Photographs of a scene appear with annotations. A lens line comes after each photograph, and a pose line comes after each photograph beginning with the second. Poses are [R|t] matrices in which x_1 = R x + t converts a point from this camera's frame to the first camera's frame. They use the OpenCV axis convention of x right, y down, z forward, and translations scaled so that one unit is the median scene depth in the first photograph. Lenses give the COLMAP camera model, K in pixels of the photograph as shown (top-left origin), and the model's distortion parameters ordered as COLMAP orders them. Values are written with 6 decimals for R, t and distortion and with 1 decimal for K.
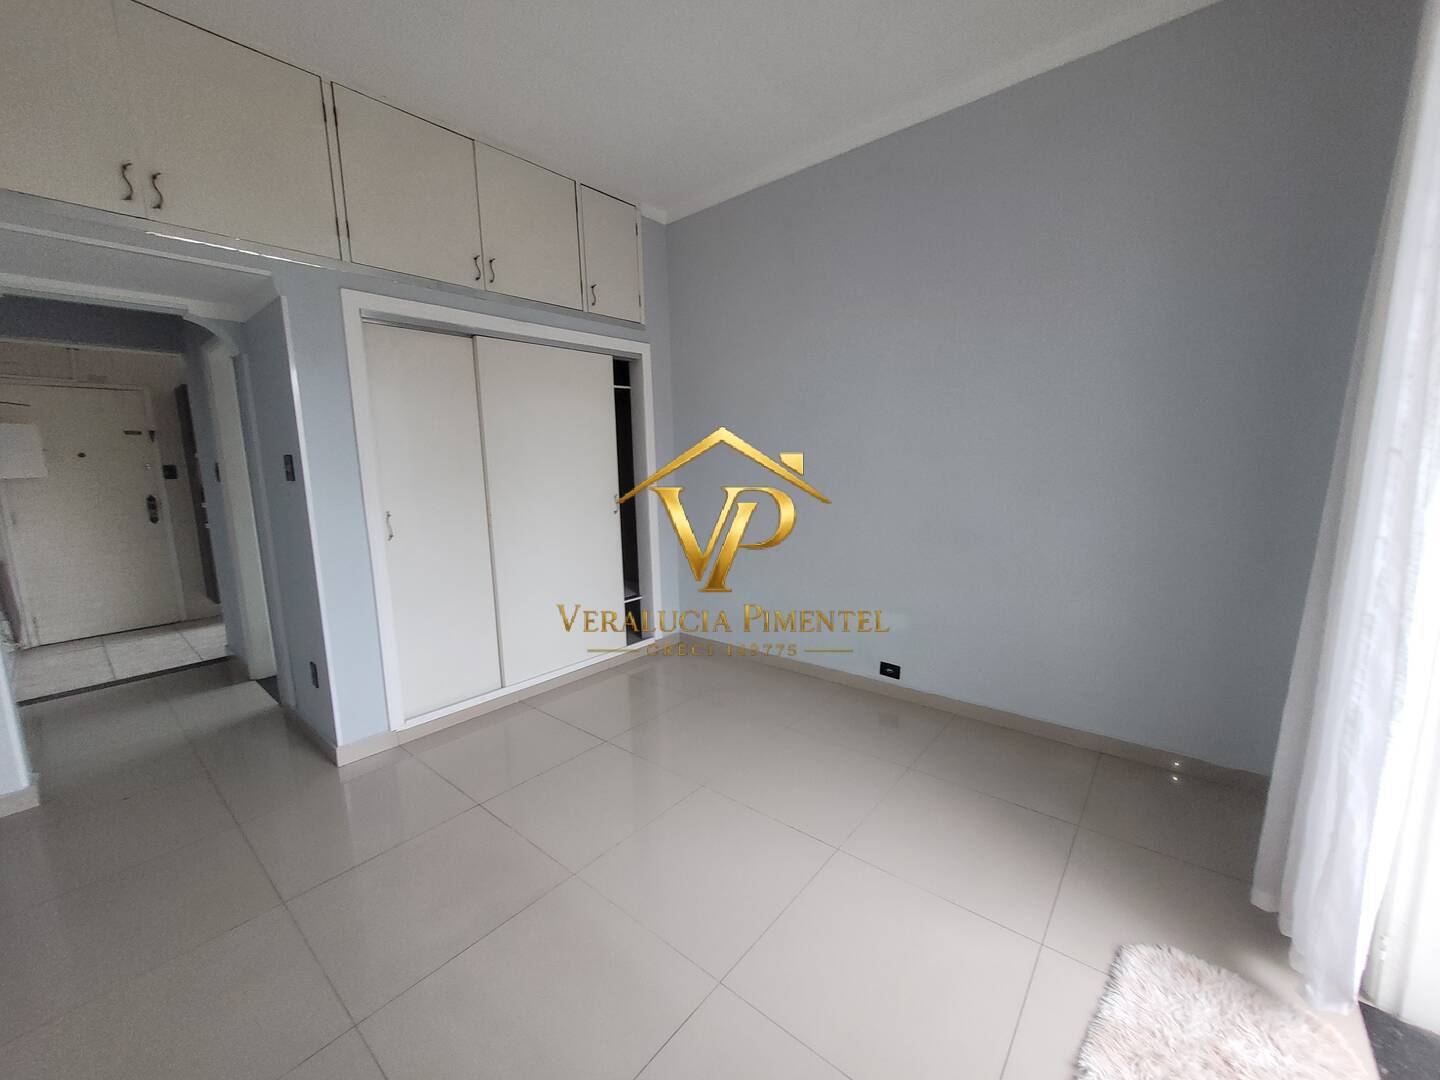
lens RADIAL K [[560.7, 0, 720.0], [0, 560.7, 540.0], [0, 0, 1]] dist [-0.000431, -0.000058]
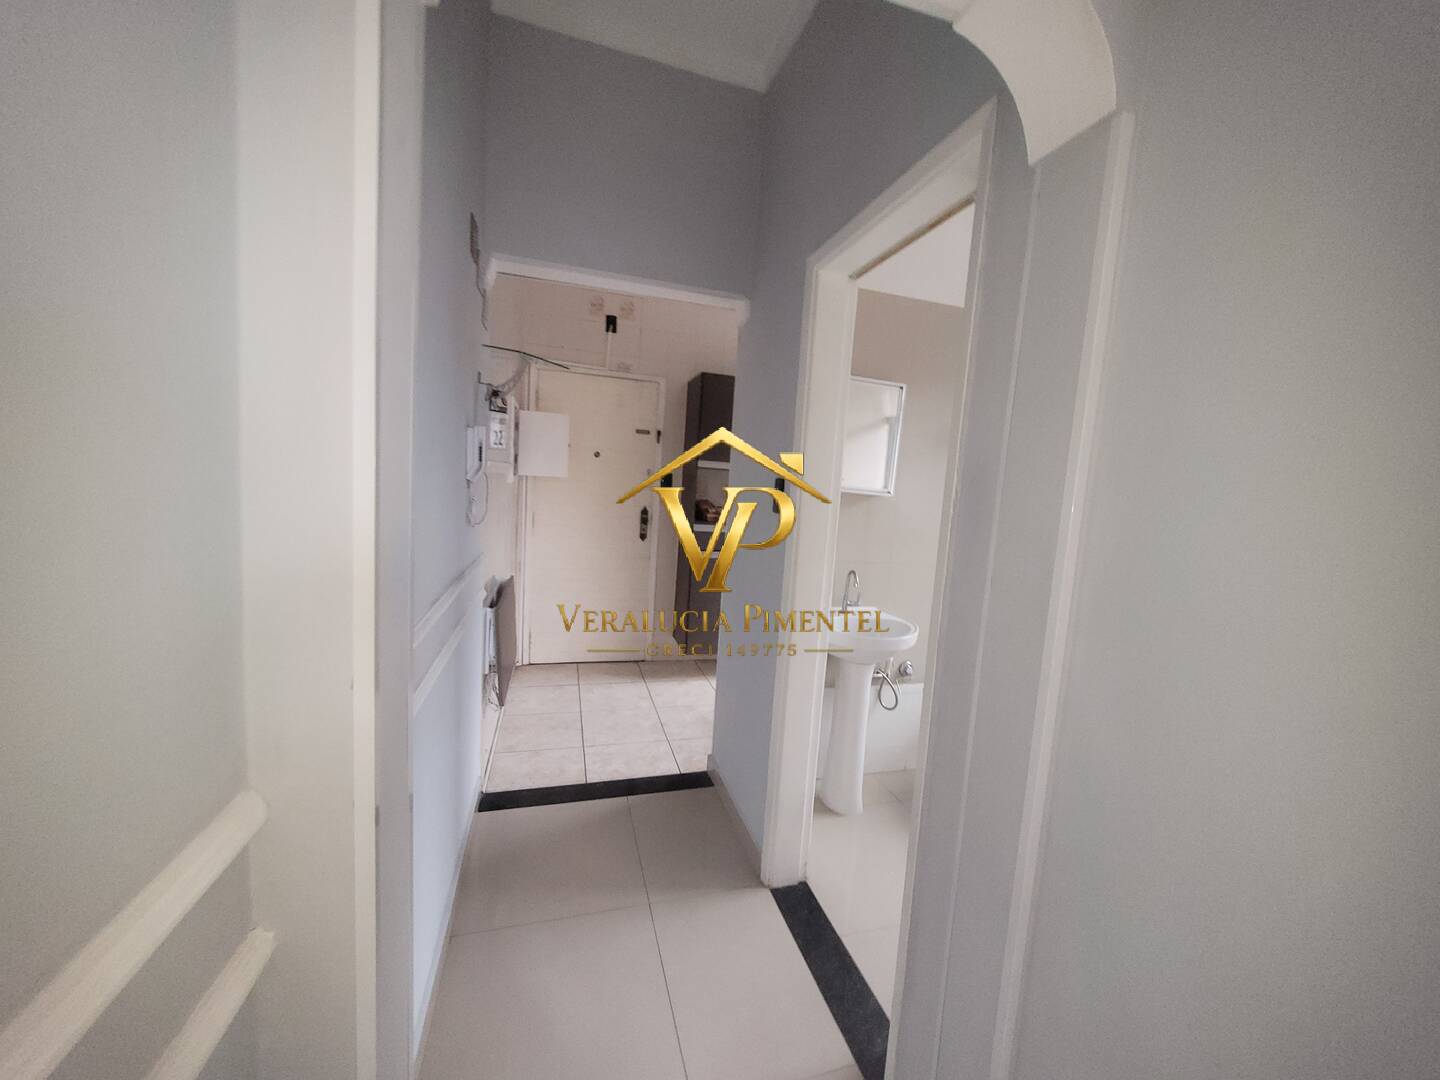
lens RADIAL K [[570.7, 0, 720.0], [0, 570.7, 540.0], [0, 0, 1]] dist [-0.000173, 0.000037]
pose [[0.819270, 0.134515, -0.557407, -0.454535], [-0.163408, 0.986556, -0.002098, -0.049047], [0.549631, 0.092803, 0.830237, 0.369040]]
